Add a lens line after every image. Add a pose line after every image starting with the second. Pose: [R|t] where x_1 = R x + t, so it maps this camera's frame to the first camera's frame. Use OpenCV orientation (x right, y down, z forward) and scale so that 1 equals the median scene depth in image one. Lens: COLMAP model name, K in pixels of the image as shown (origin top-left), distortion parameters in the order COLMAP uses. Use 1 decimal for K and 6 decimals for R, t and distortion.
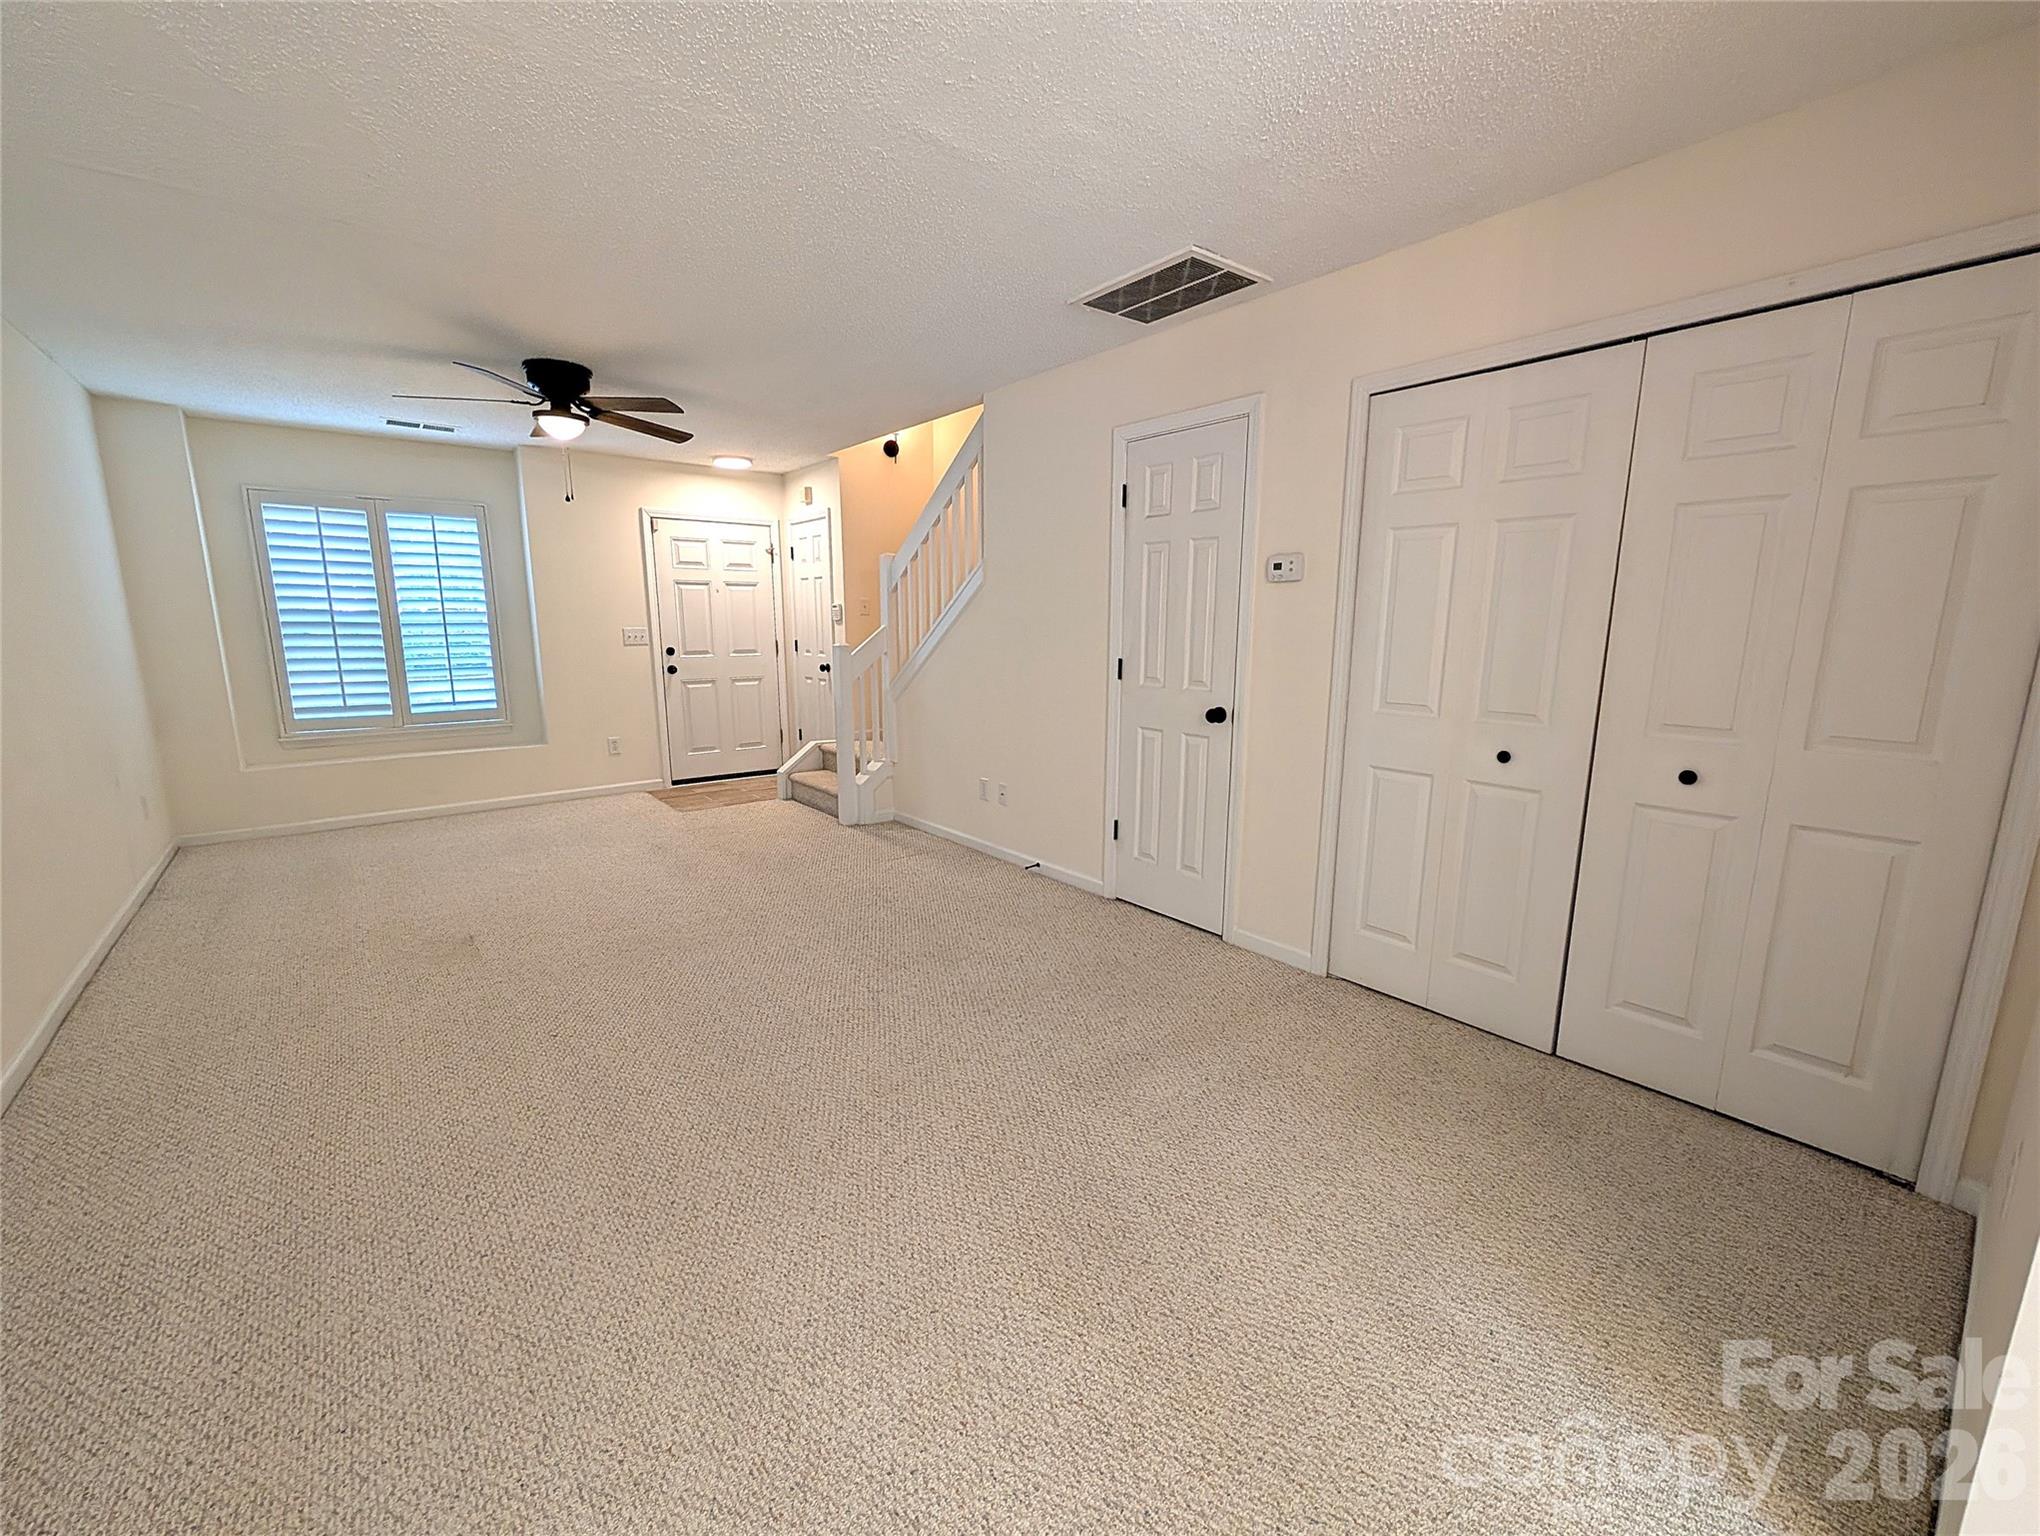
lens RADIAL K [[771.5, 0, 1020.0], [0, 771.5, 768.0], [0, 0, 1]] dist [0.001233, 0.000061]
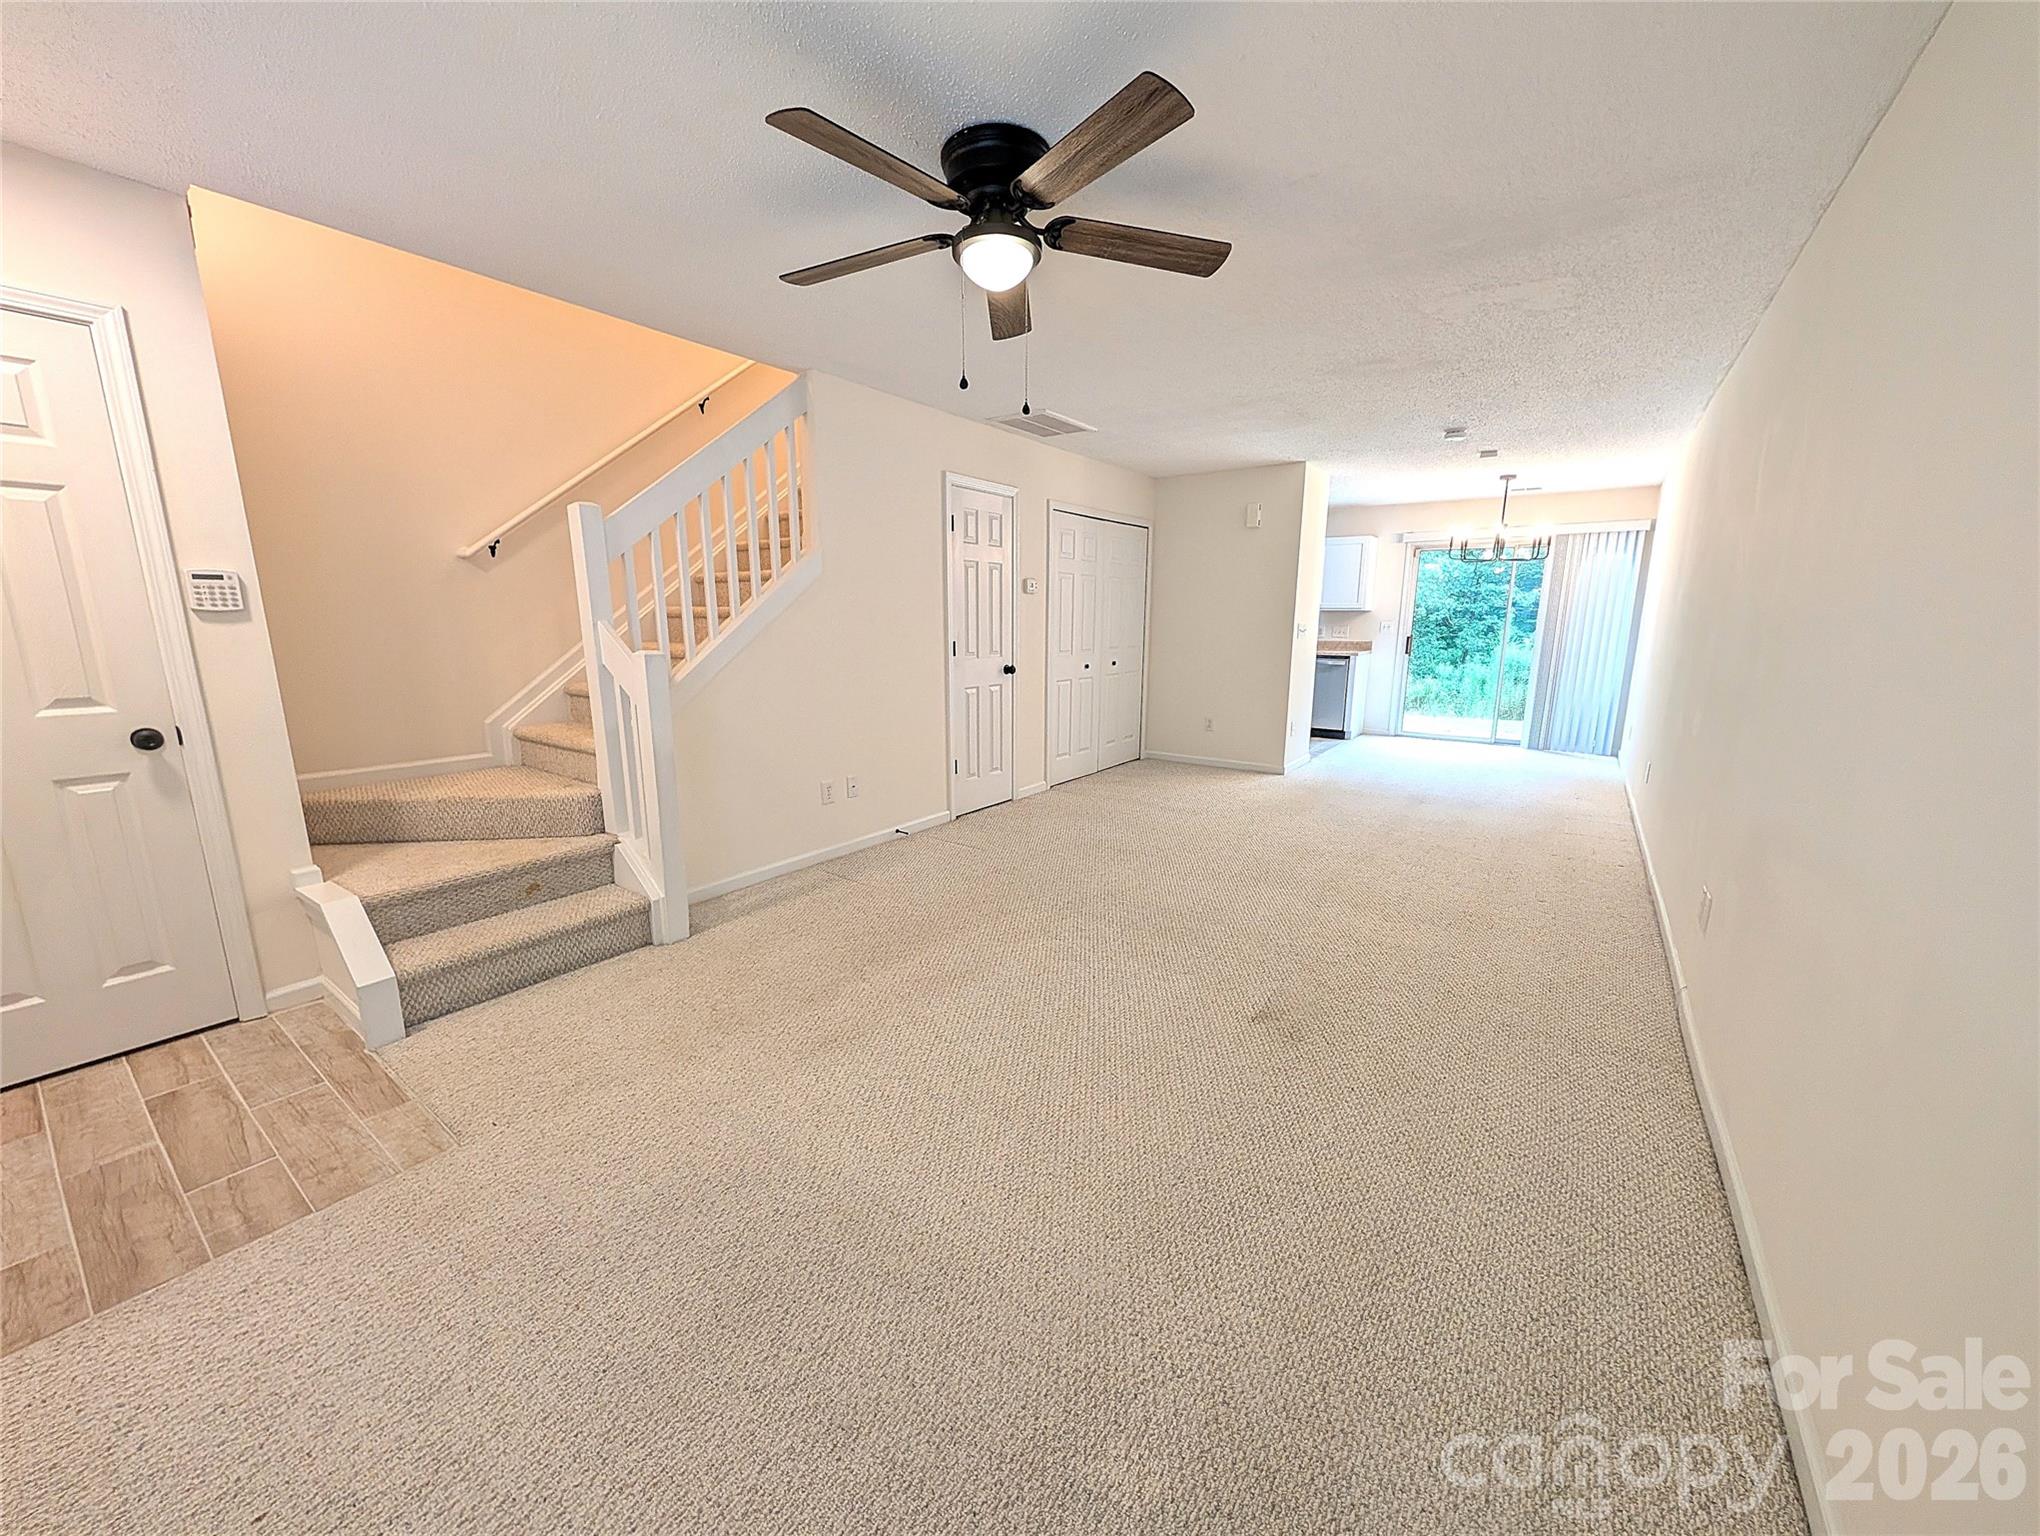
lens RADIAL K [[771.5, 0, 1020.0], [0, 771.5, 768.0], [0, 0, 1]] dist [0.001233, 0.000061]
pose [[-0.236416, -0.197299, 0.951410, -1.159601], [0.168647, 0.955973, 0.240152, -0.218604], [-0.956904, 0.217228, -0.192734, 1.113956]]
